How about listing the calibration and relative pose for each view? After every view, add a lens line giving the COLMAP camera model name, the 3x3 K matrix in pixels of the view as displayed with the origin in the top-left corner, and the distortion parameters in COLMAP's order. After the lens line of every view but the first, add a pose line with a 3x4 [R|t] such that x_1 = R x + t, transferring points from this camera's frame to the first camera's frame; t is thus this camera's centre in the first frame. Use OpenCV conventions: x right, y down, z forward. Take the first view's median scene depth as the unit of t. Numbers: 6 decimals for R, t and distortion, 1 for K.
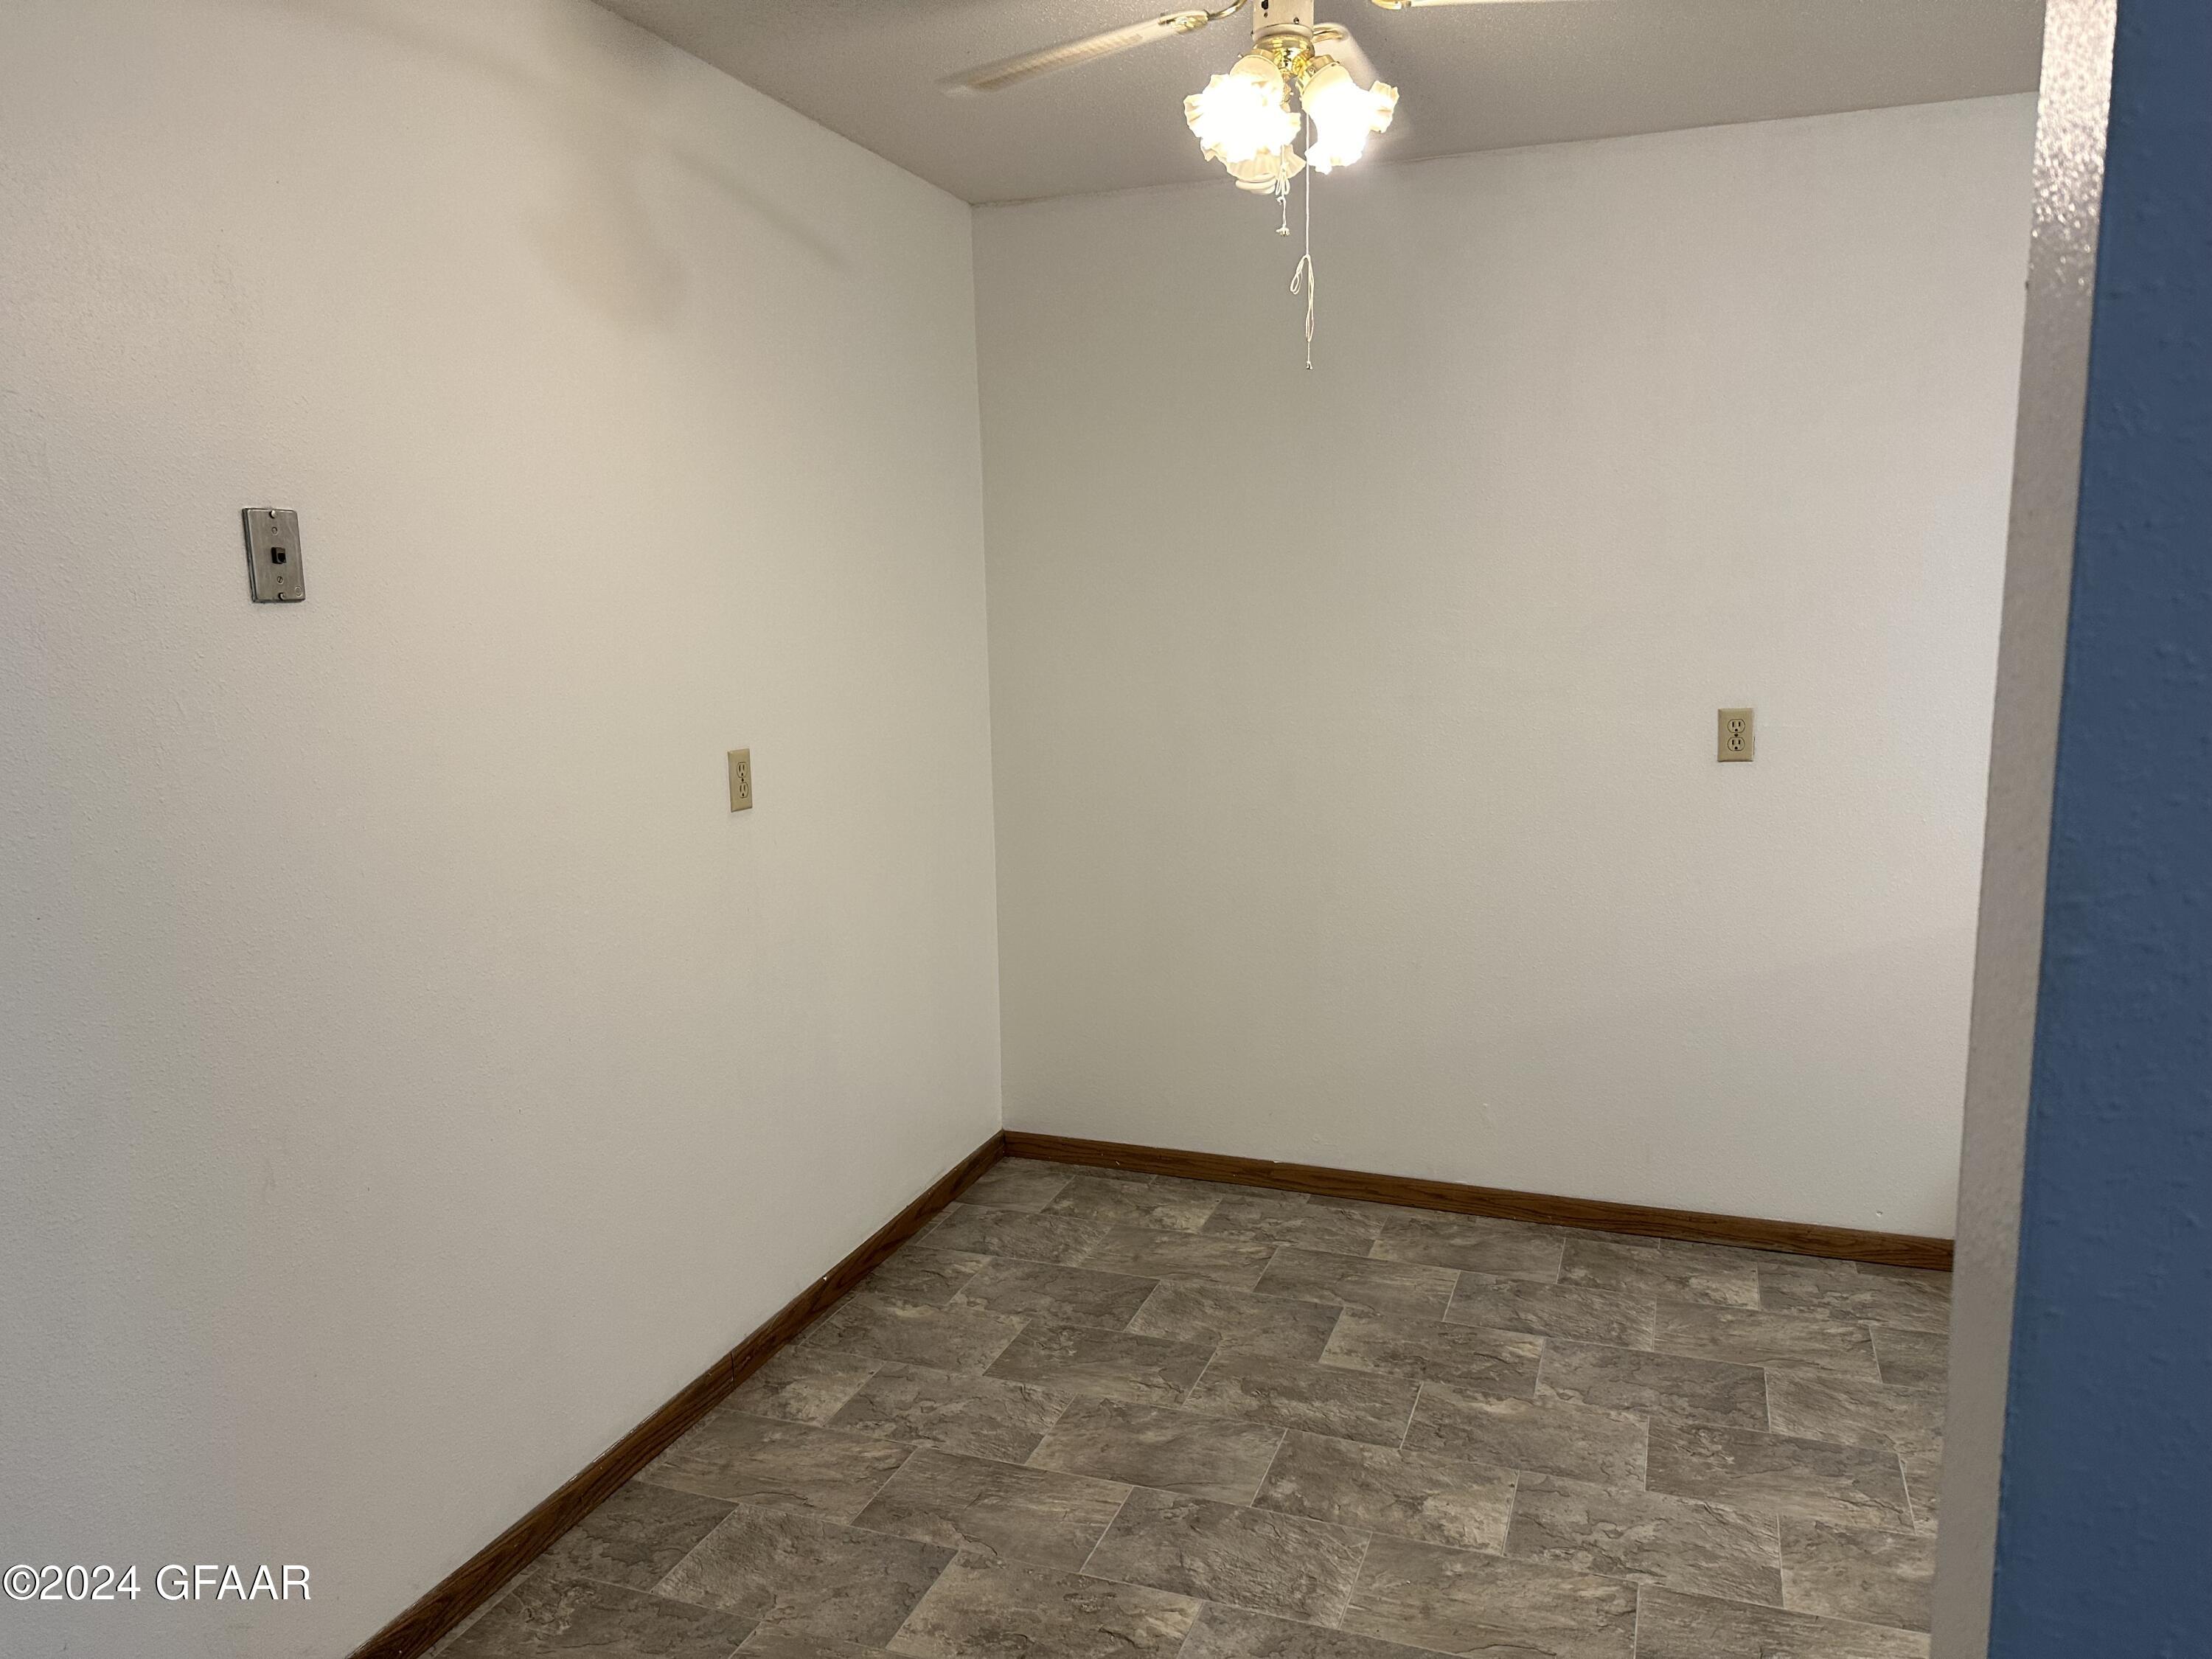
lens RADIAL K [[1578.1, 0, 1105.8], [0, 1578.1, 829.4], [0, 0, 1]] dist [0.059298, -0.050578]
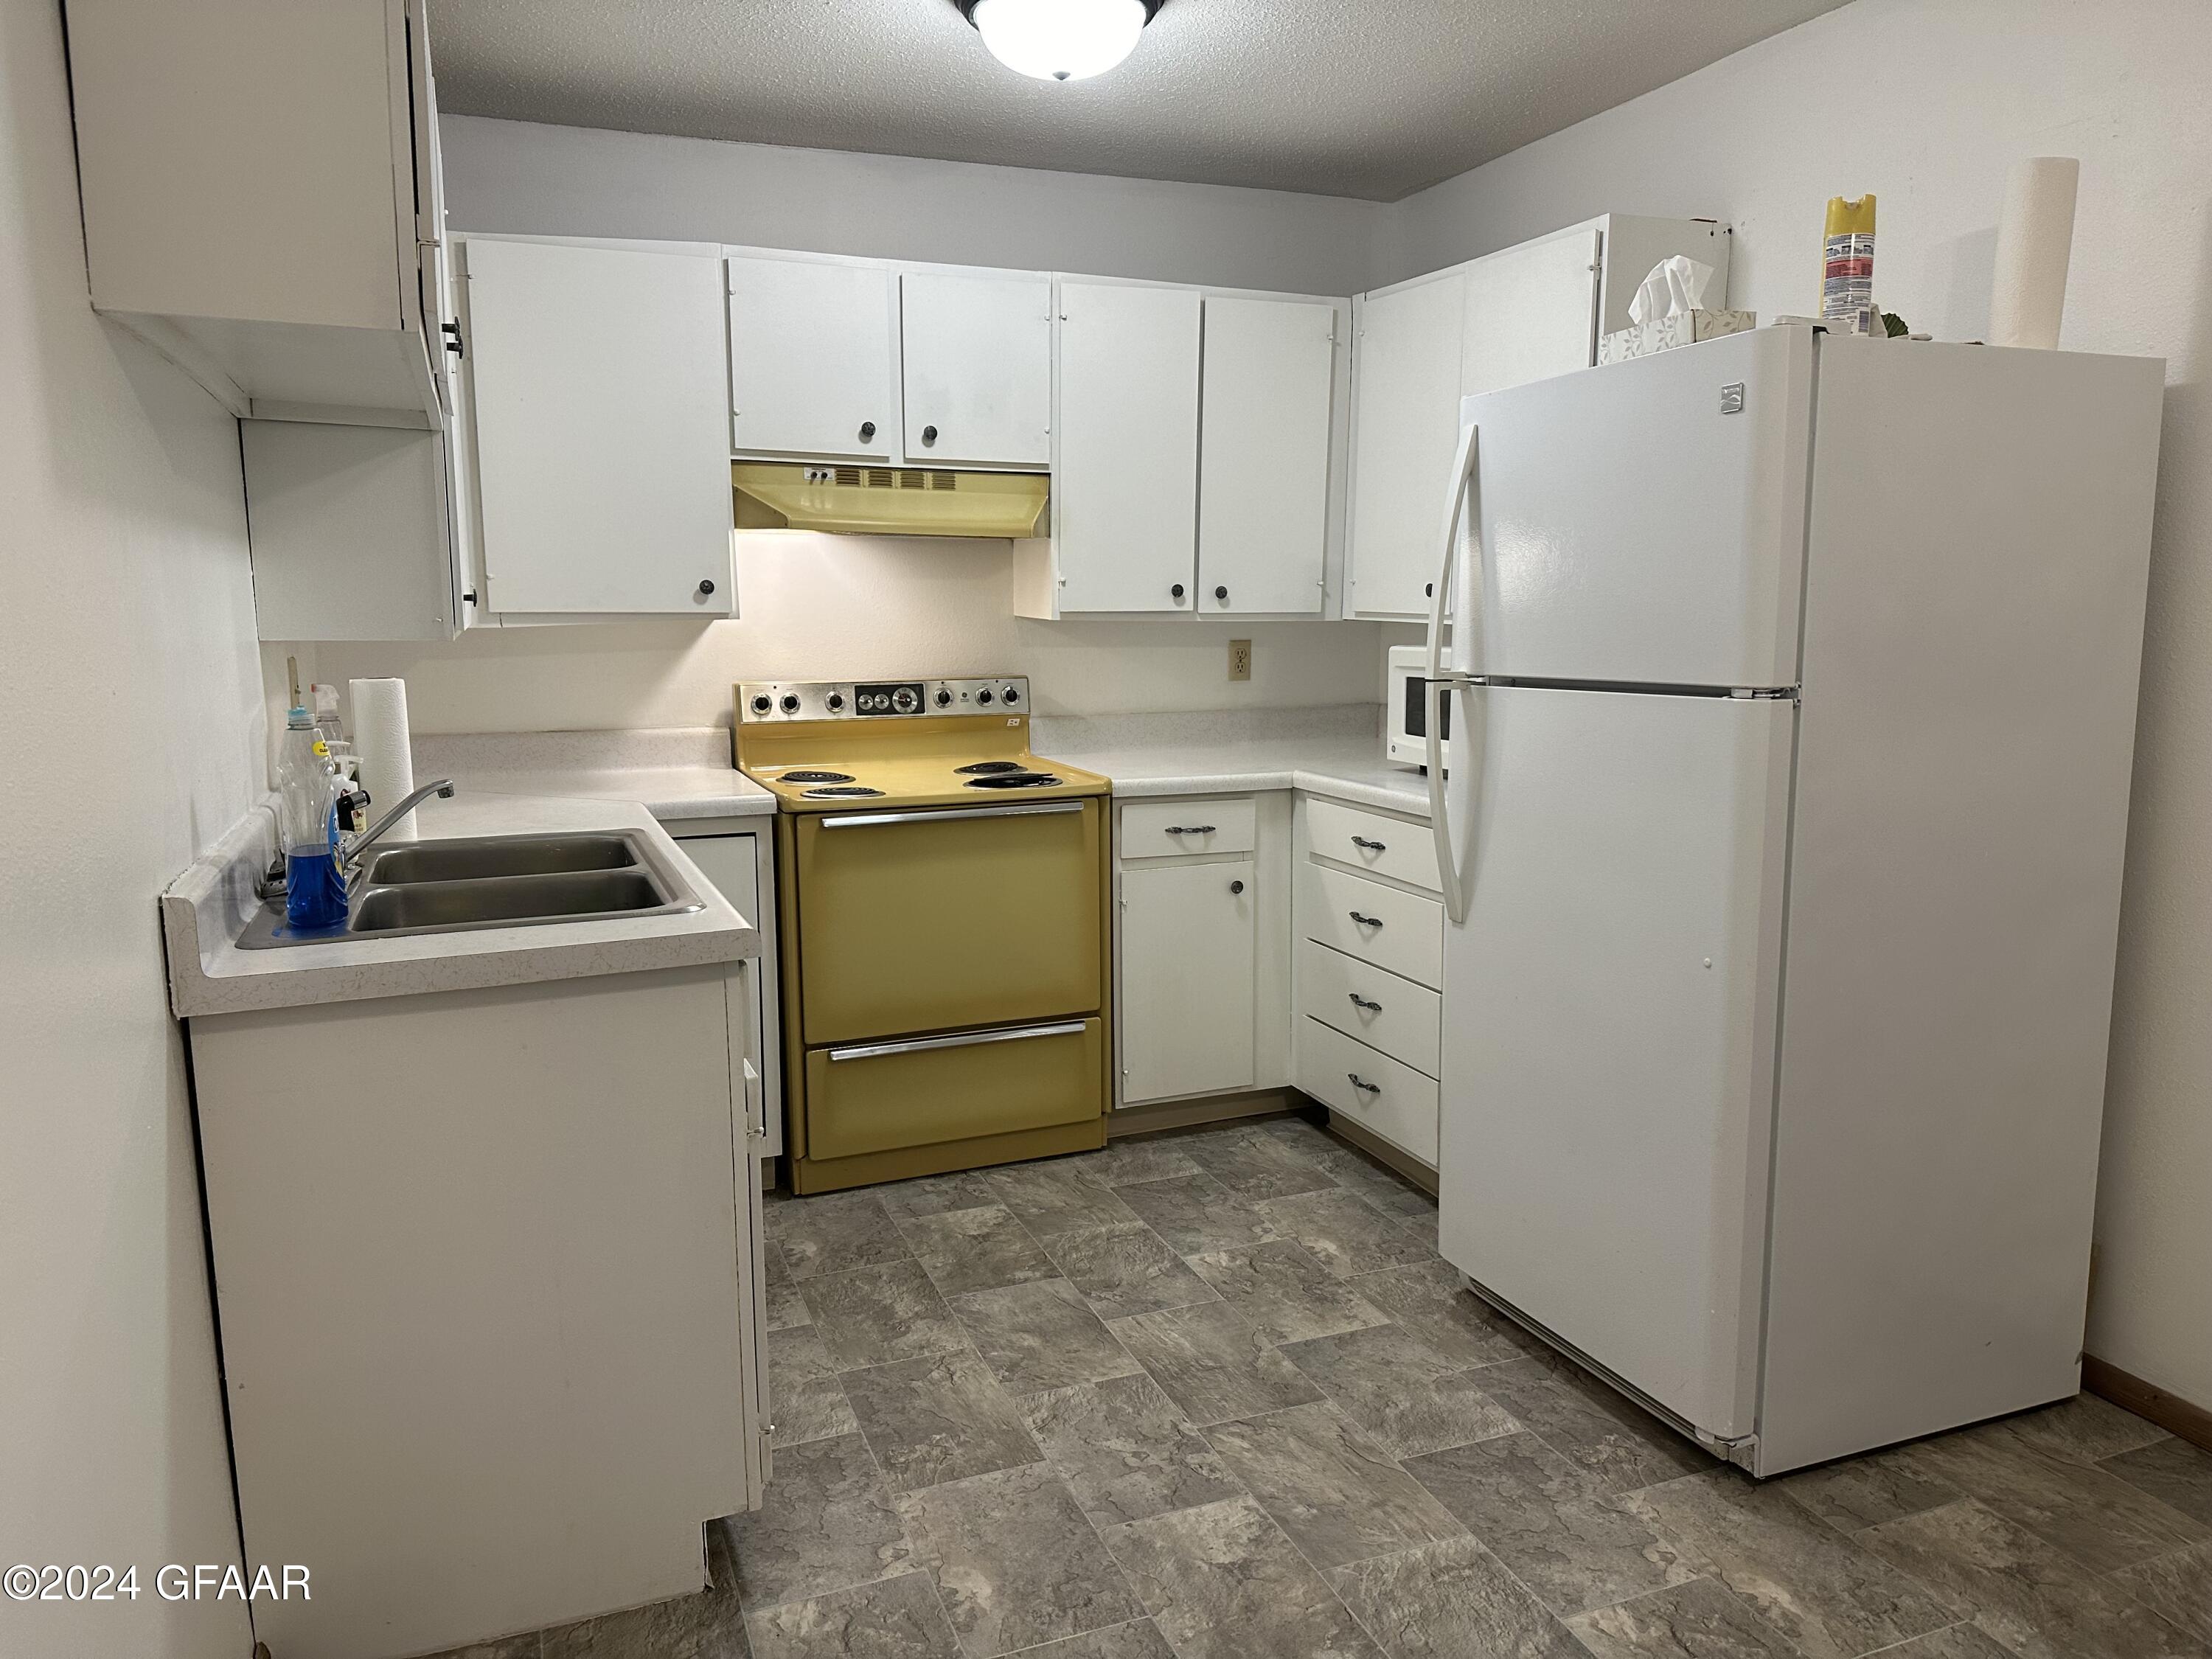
lens RADIAL K [[1578.1, 0, 1106.0], [0, 1578.1, 830.8], [0, 0, 1]] dist [0.059298, -0.050578]
pose [[-0.671272, -0.084224, 0.736410, -0.779078], [0.143411, 0.959991, 0.240521, -0.181657], [-0.727205, 0.267064, -0.632337, 1.633737]]
